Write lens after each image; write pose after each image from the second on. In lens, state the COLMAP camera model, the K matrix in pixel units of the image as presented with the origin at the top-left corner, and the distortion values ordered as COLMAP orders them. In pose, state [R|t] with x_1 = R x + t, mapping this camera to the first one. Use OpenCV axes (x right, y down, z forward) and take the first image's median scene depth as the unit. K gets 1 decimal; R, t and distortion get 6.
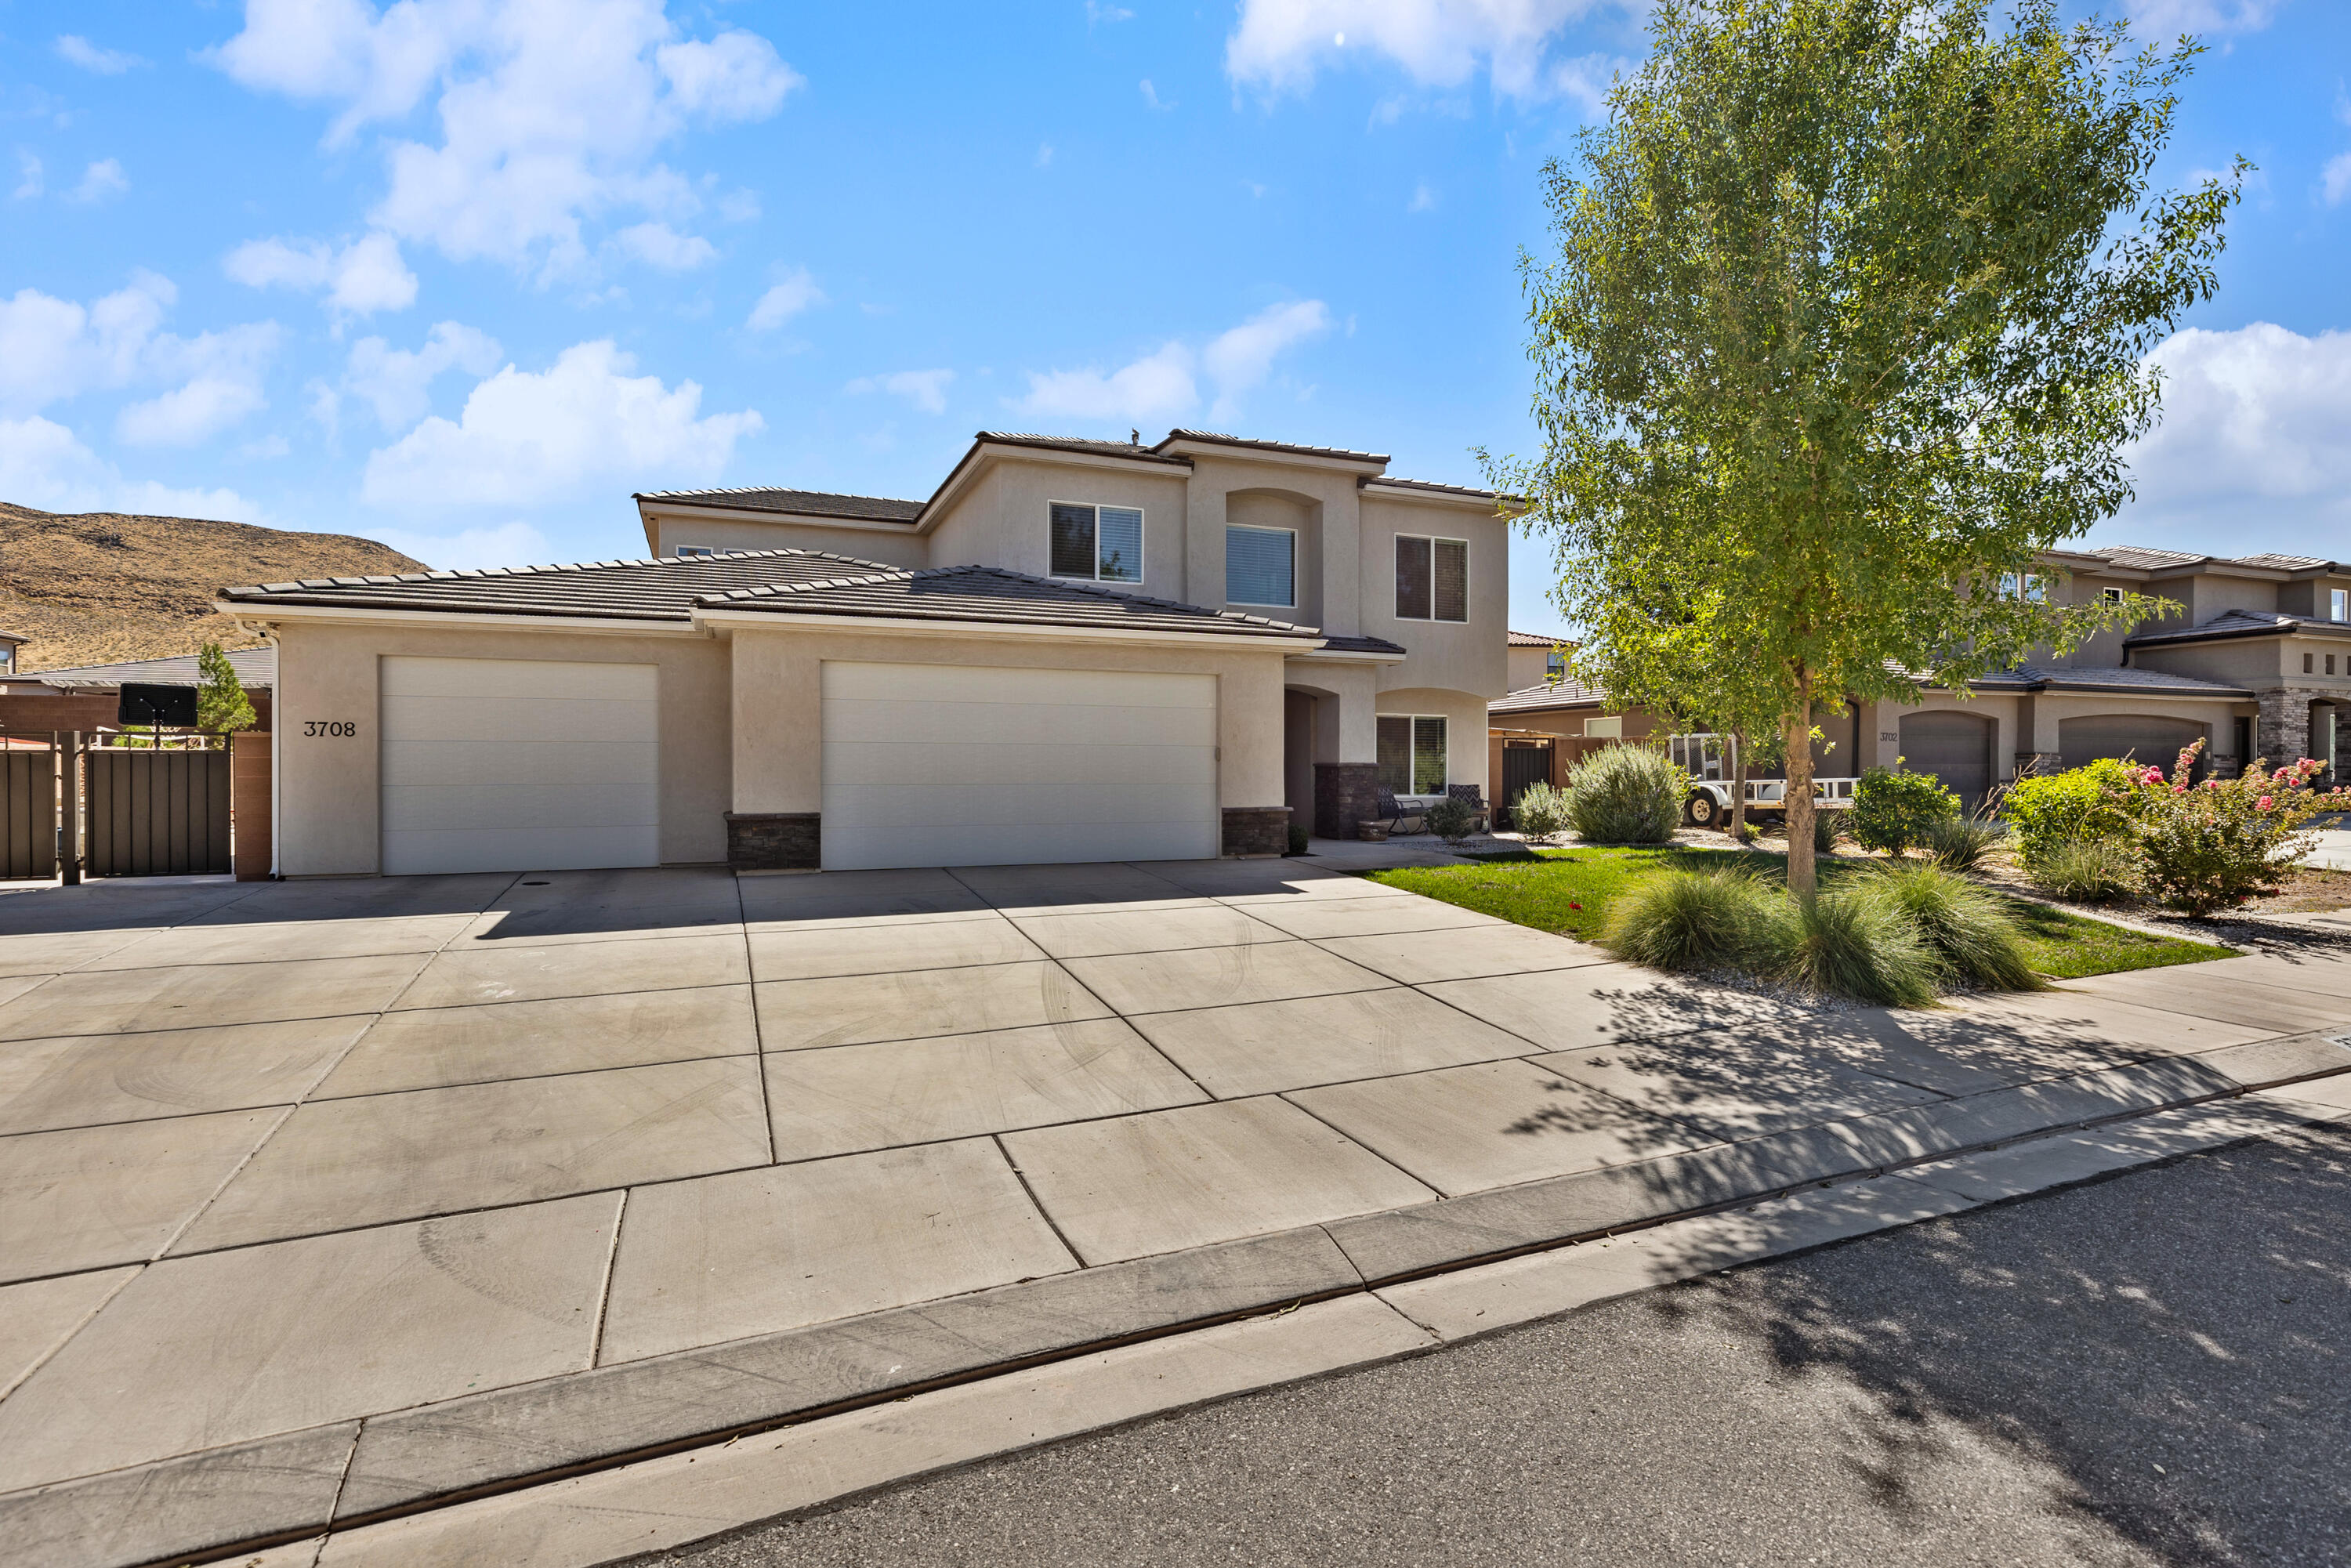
lens RADIAL K [[1084.1, 0, 1175.5], [0, 1084.1, 784.0], [0, 0, 1]] dist [0.008438, 0.000288]
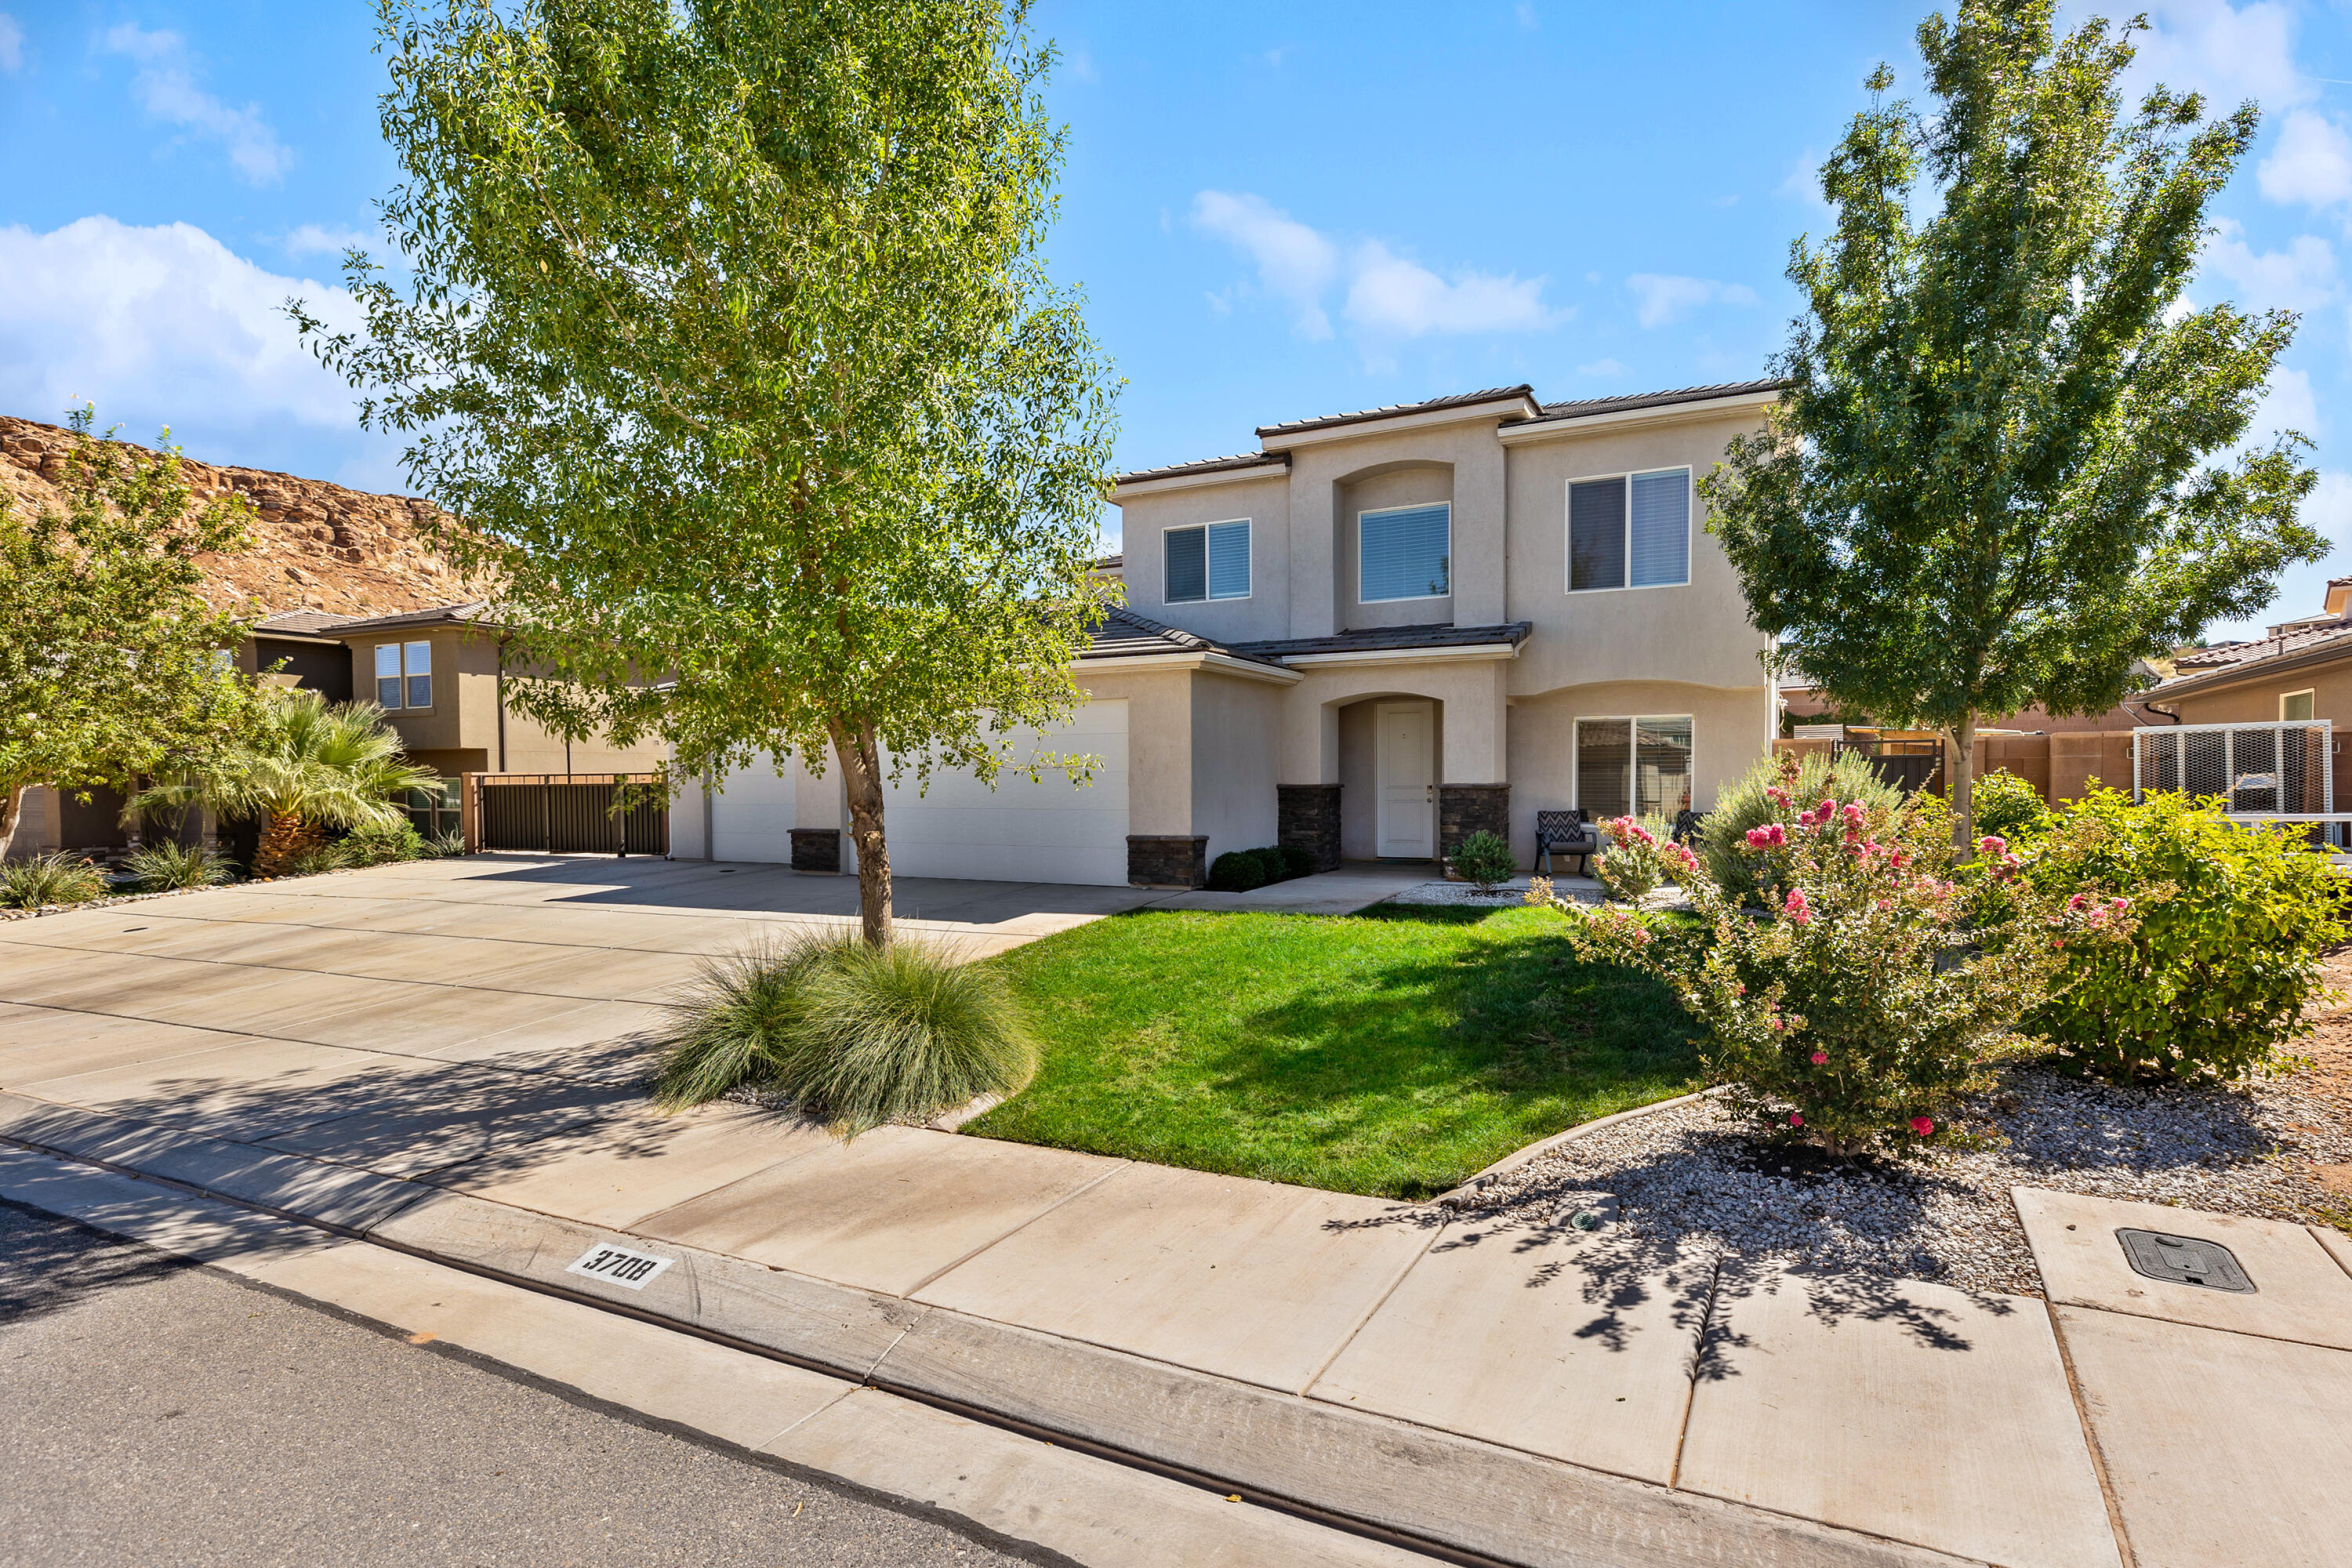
lens RADIAL K [[1125.5, 0, 1176.0], [0, 1125.5, 784.0], [0, 0, 1]] dist [0.004949, 0.000446]
pose [[0.666039, 0.000109, -0.745917, 0.814337], [-0.002190, 0.999996, -0.001810, -0.022119], [0.745914, 0.002839, 0.666036, 0.362956]]
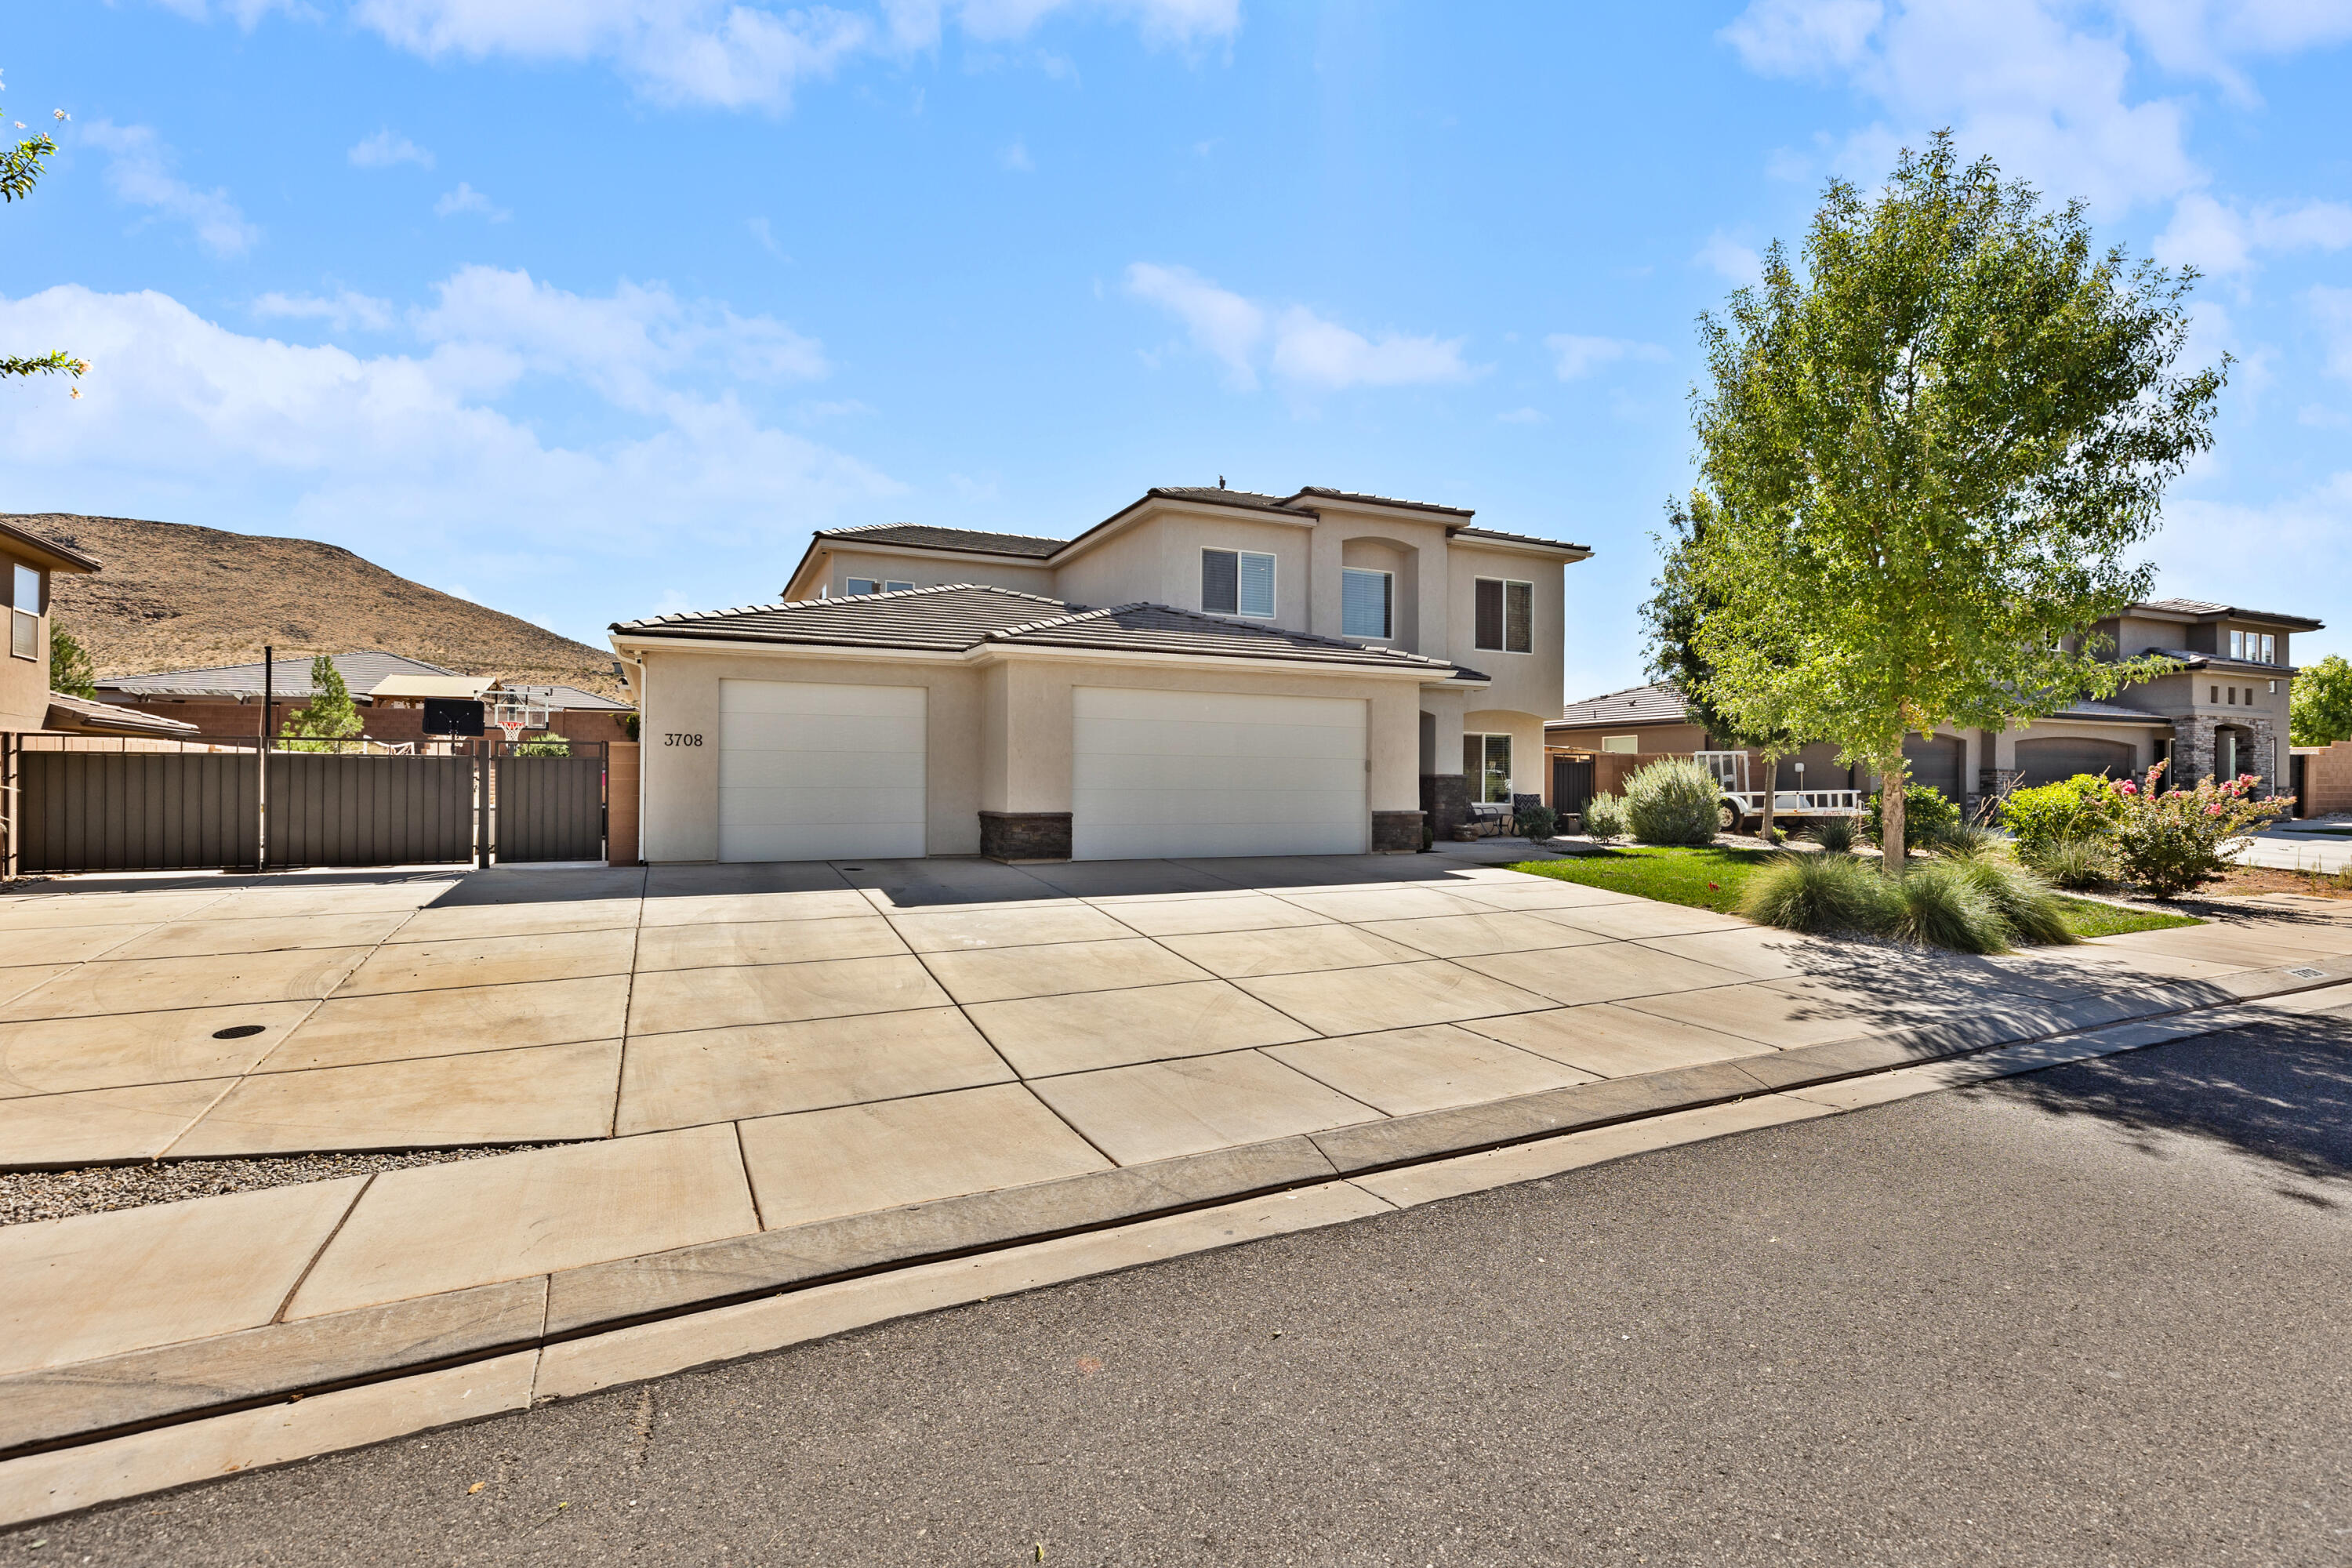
lens RADIAL K [[1076.5, 0, 1176.0], [0, 1076.5, 784.0], [0, 0, 1]] dist [0.008081, 0.000000]
pose [[0.998528, 0.005404, 0.053969, -0.240558], [-0.004773, 0.999919, -0.011799, 0.007417], [-0.054028, 0.011524, 0.998473, -0.170961]]
